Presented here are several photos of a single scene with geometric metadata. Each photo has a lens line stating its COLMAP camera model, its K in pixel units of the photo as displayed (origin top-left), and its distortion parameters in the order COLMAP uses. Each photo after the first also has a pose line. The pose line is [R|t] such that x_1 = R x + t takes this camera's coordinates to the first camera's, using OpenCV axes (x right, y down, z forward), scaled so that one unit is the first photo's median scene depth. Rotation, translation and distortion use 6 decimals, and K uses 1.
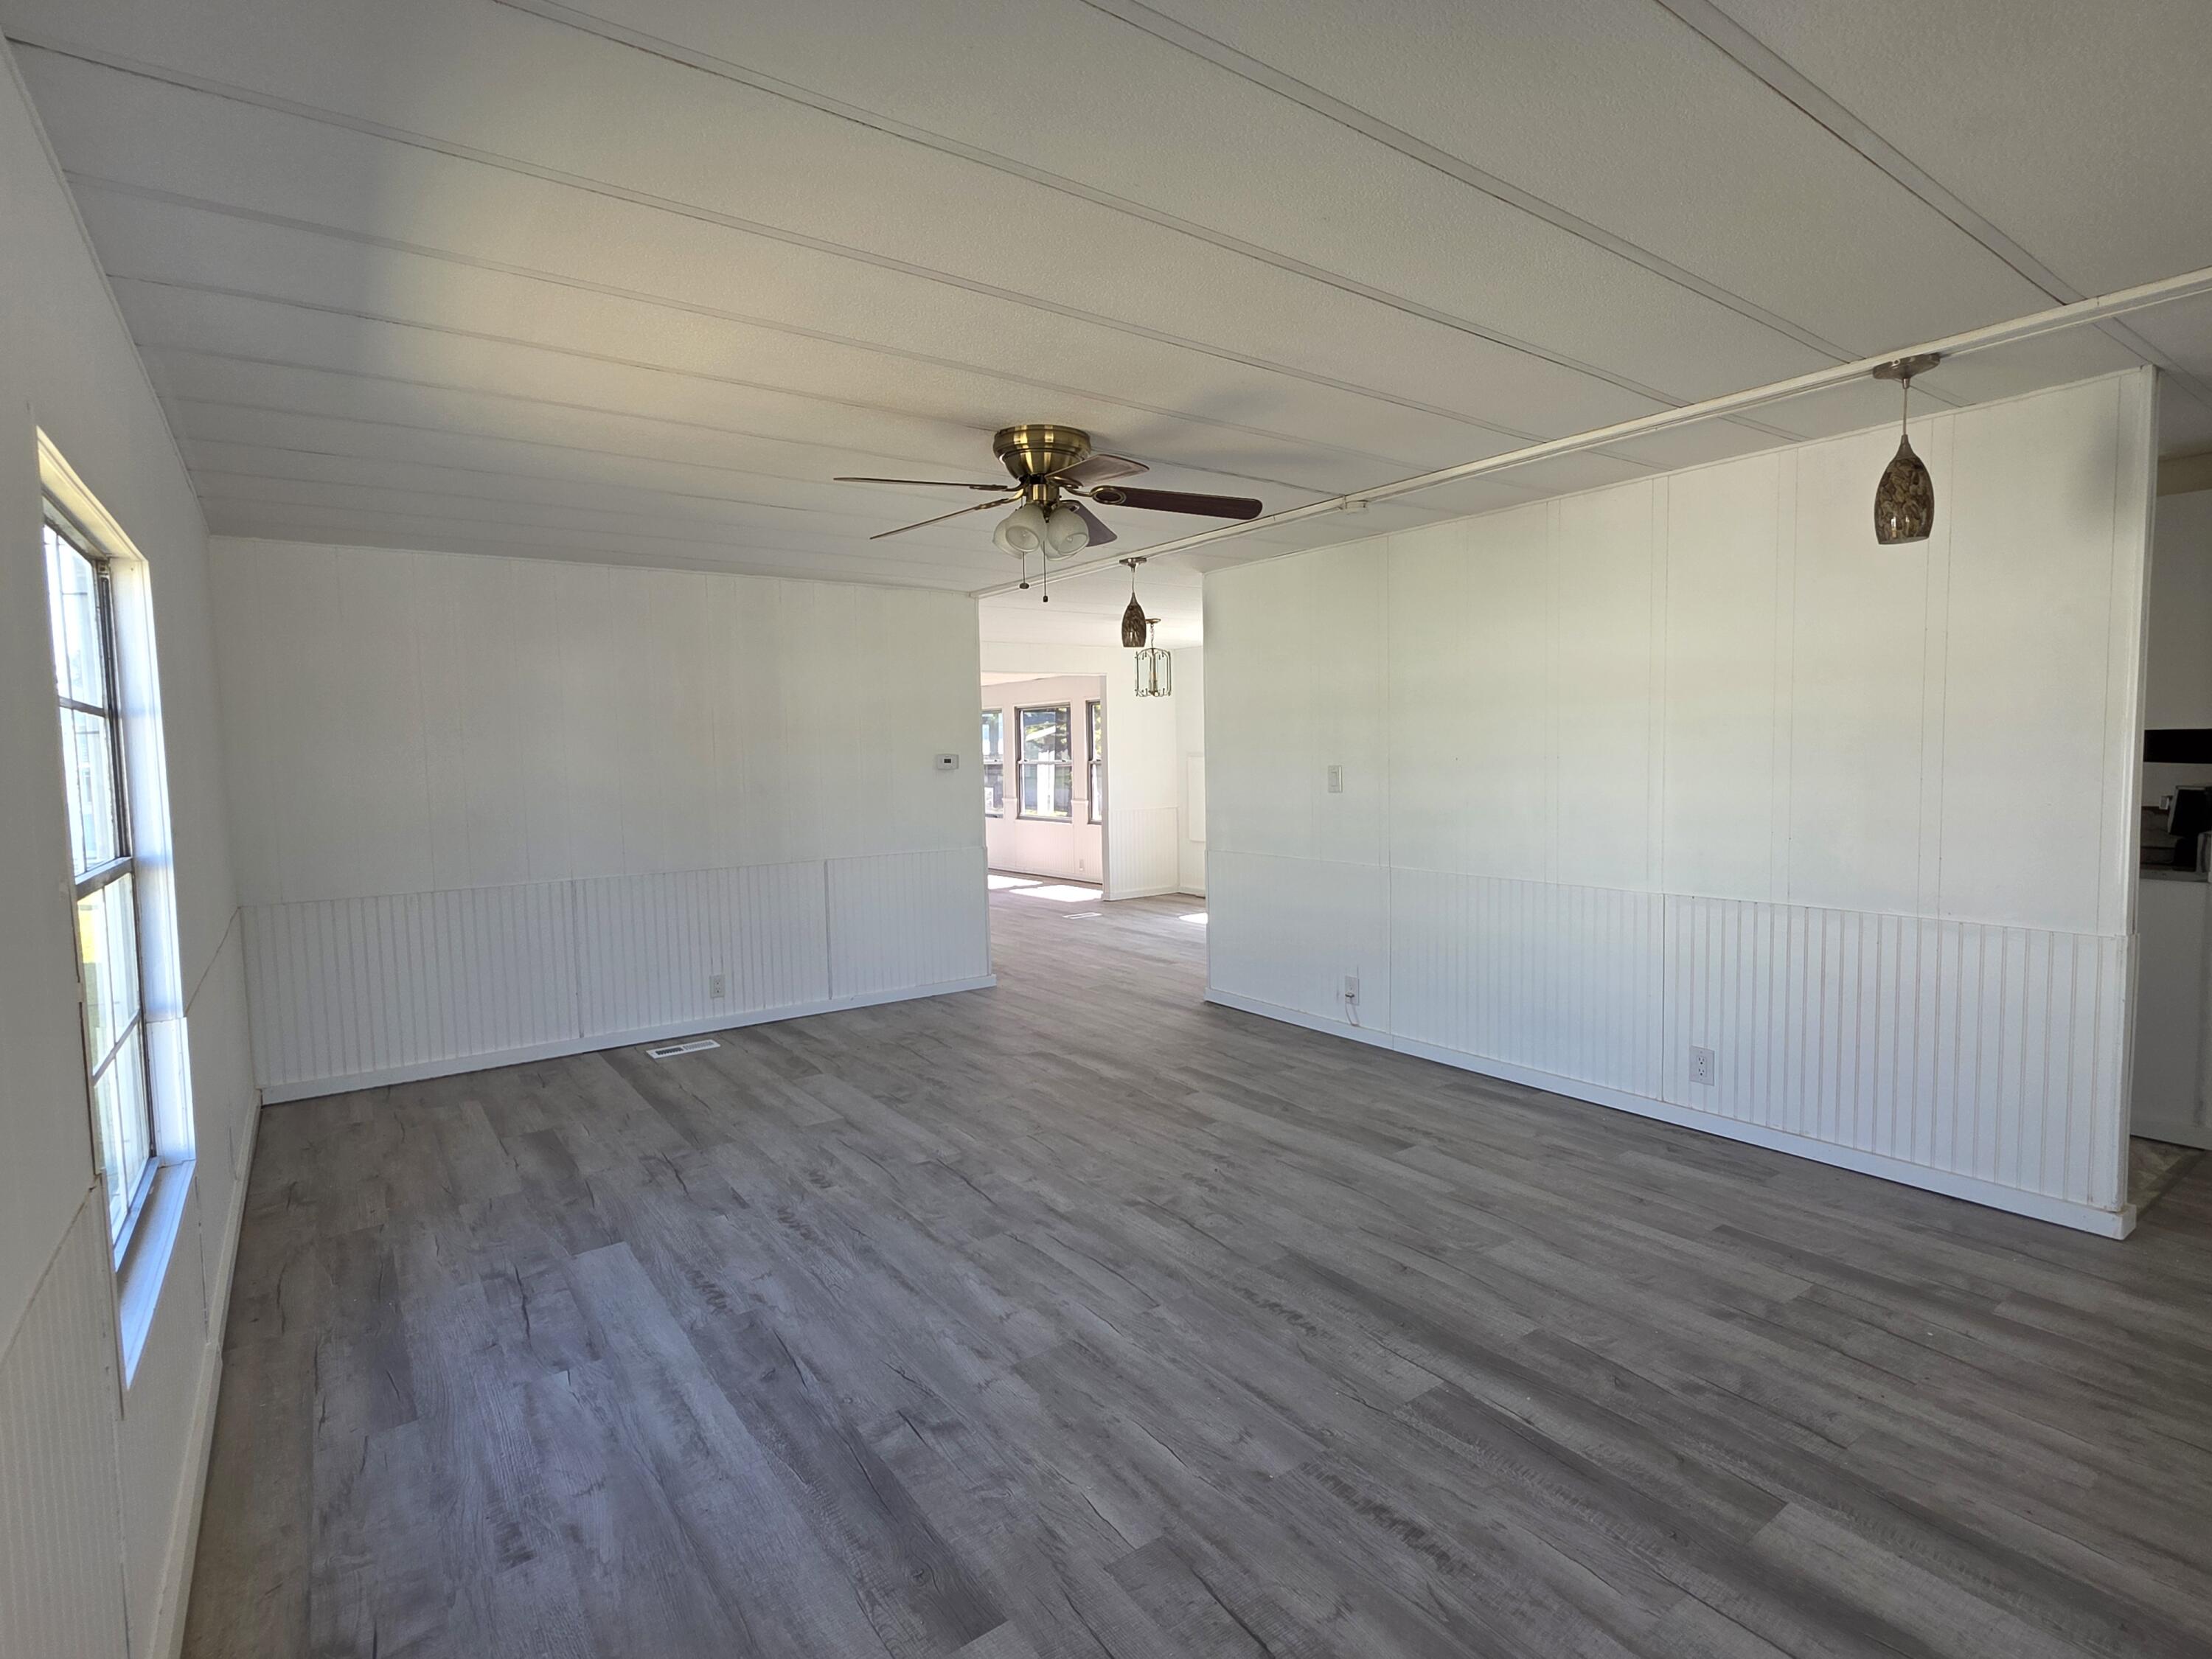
lens RADIAL K [[1095.6, 0, 1106.0], [0, 1095.6, 829.5], [0, 0, 1]] dist [-0.001550, 0.000031]
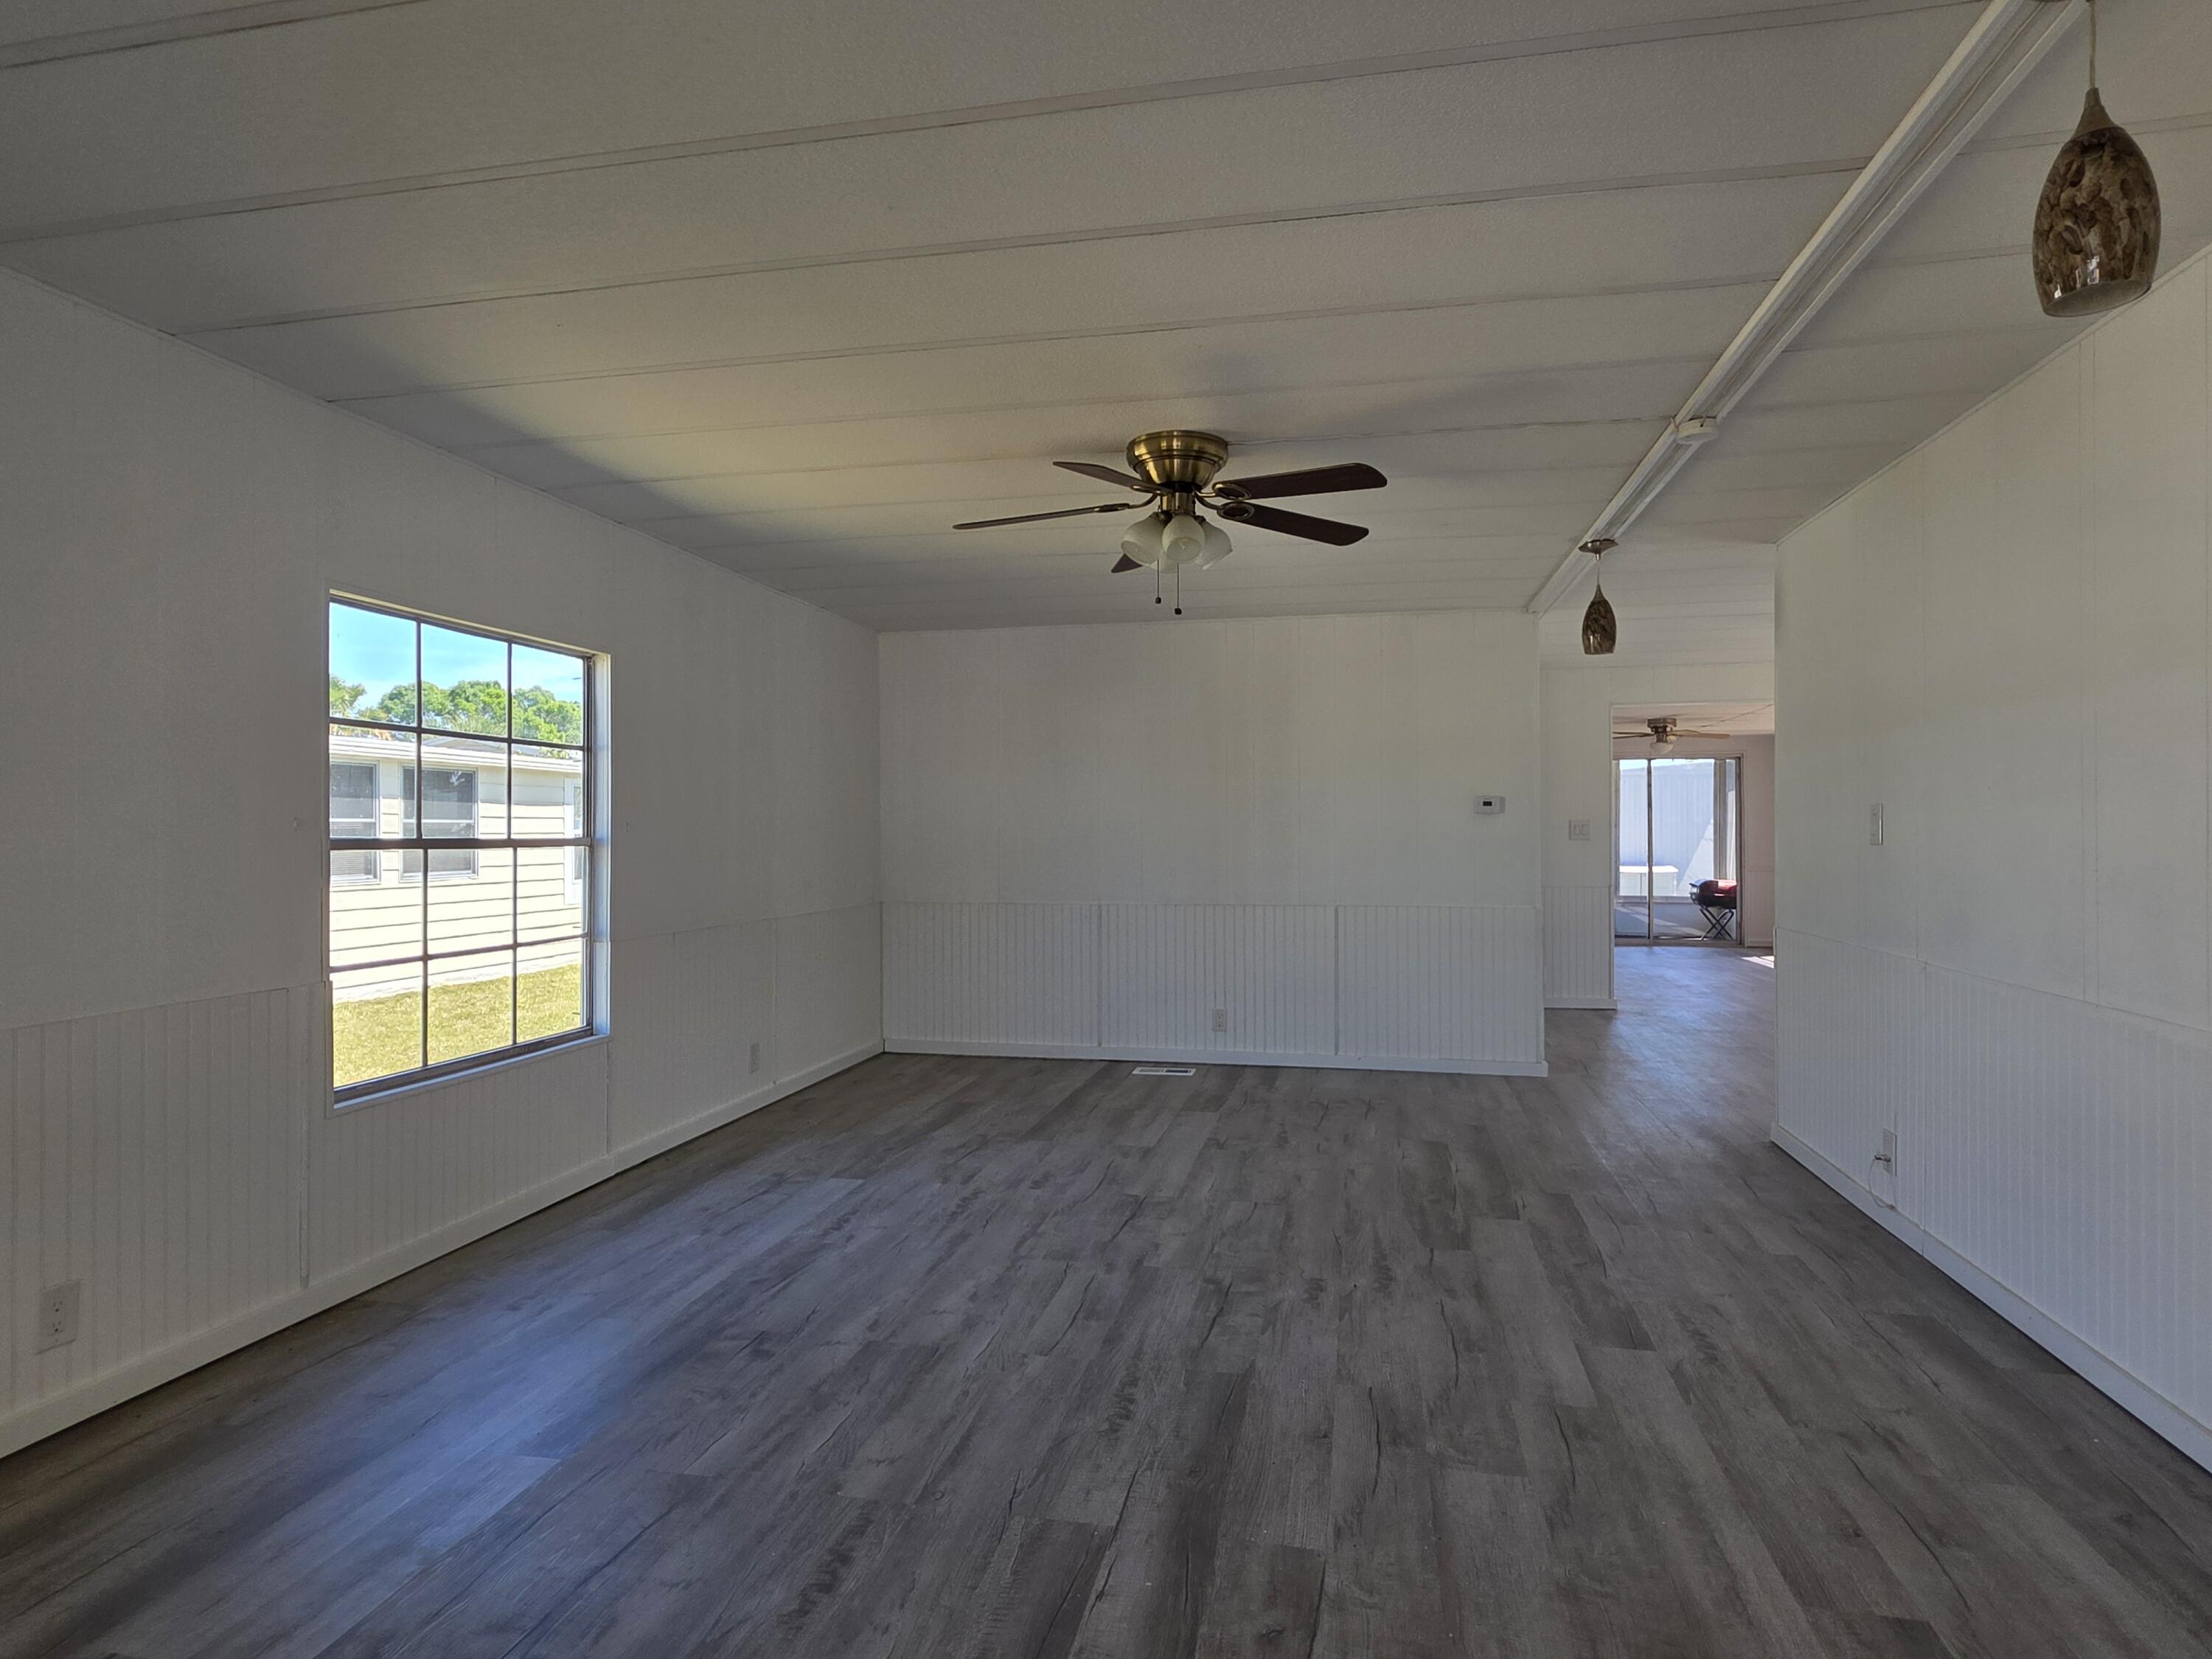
lens RADIAL K [[1208.1, 0, 1106.0], [0, 1208.1, 829.5], [0, 0, 1]] dist [0.000728, -0.001007]
pose [[0.671936, 0.018512, -0.740378, 0.703353], [-0.064527, 0.997349, -0.033624, 0.018656], [0.737793, 0.070367, 0.671349, 0.270763]]
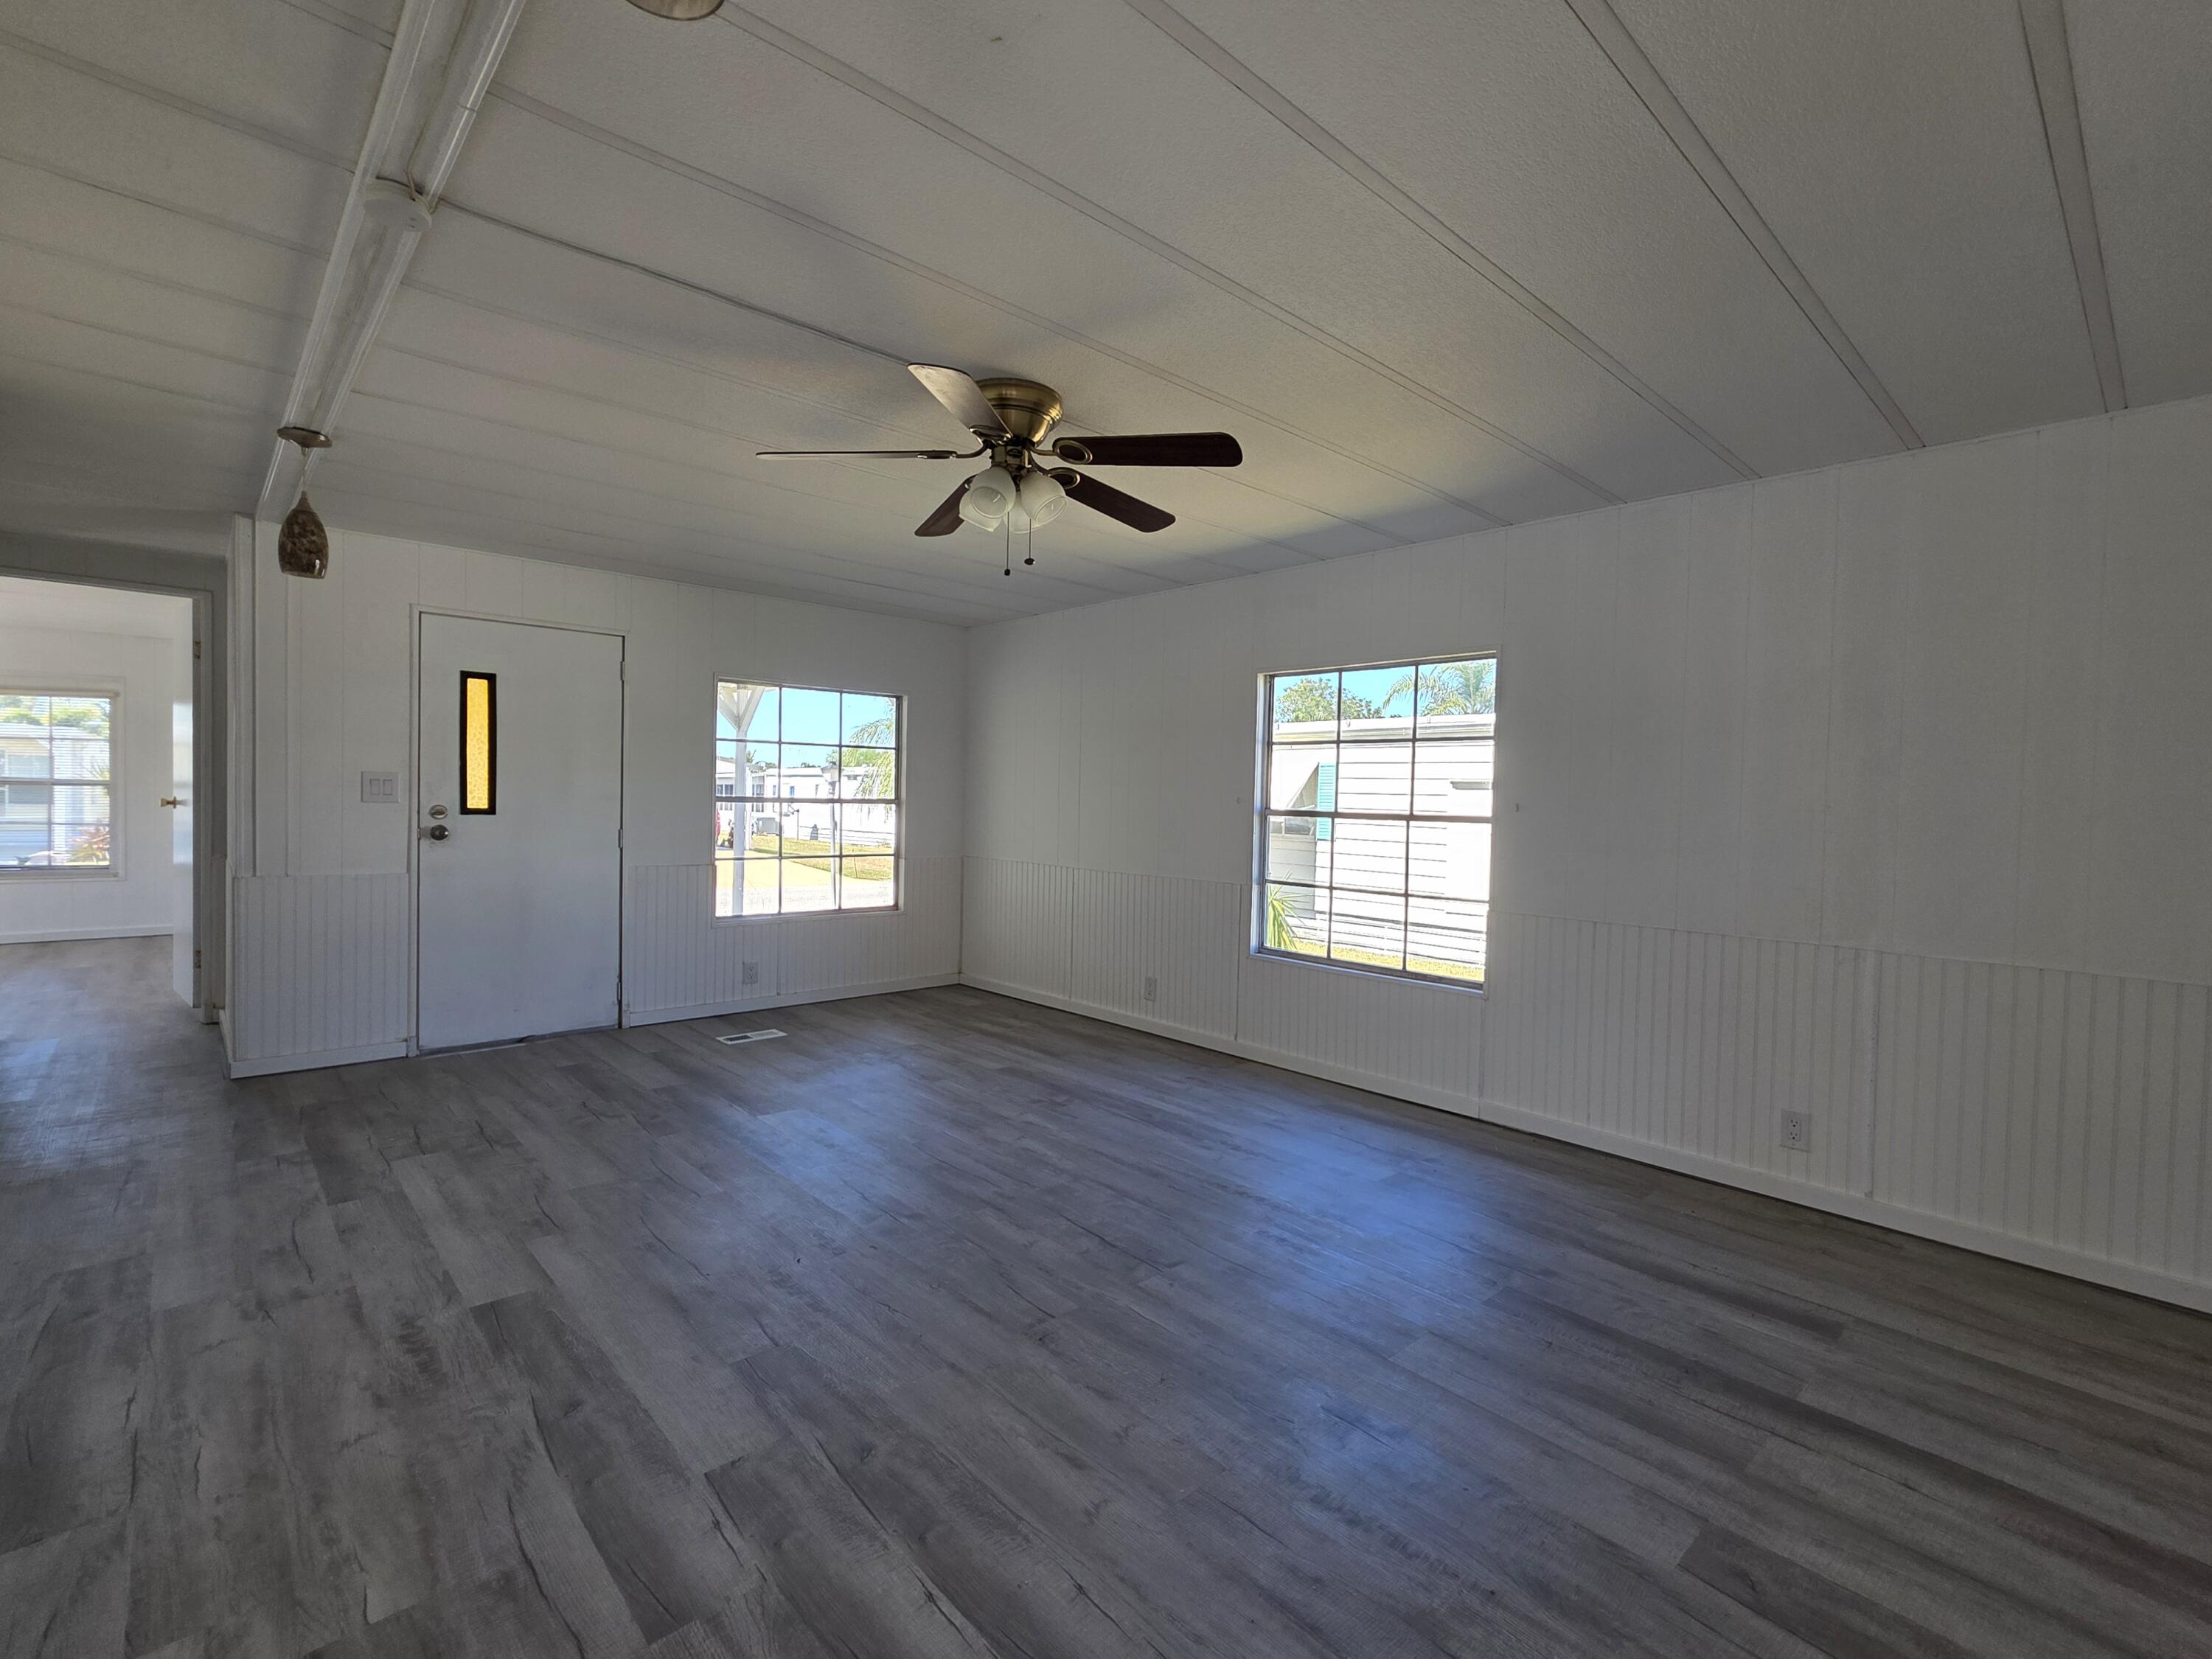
lens RADIAL K [[996.9, 0, 1114.0], [0, 996.9, 820.4], [0, 0, 1]] dist [-0.000753, -0.000758]
pose [[-0.991911, -0.000177, -0.126937, -0.038780], [-0.012152, 0.995539, 0.093569, -0.086306], [0.126354, 0.094355, -0.987488, 1.911869]]
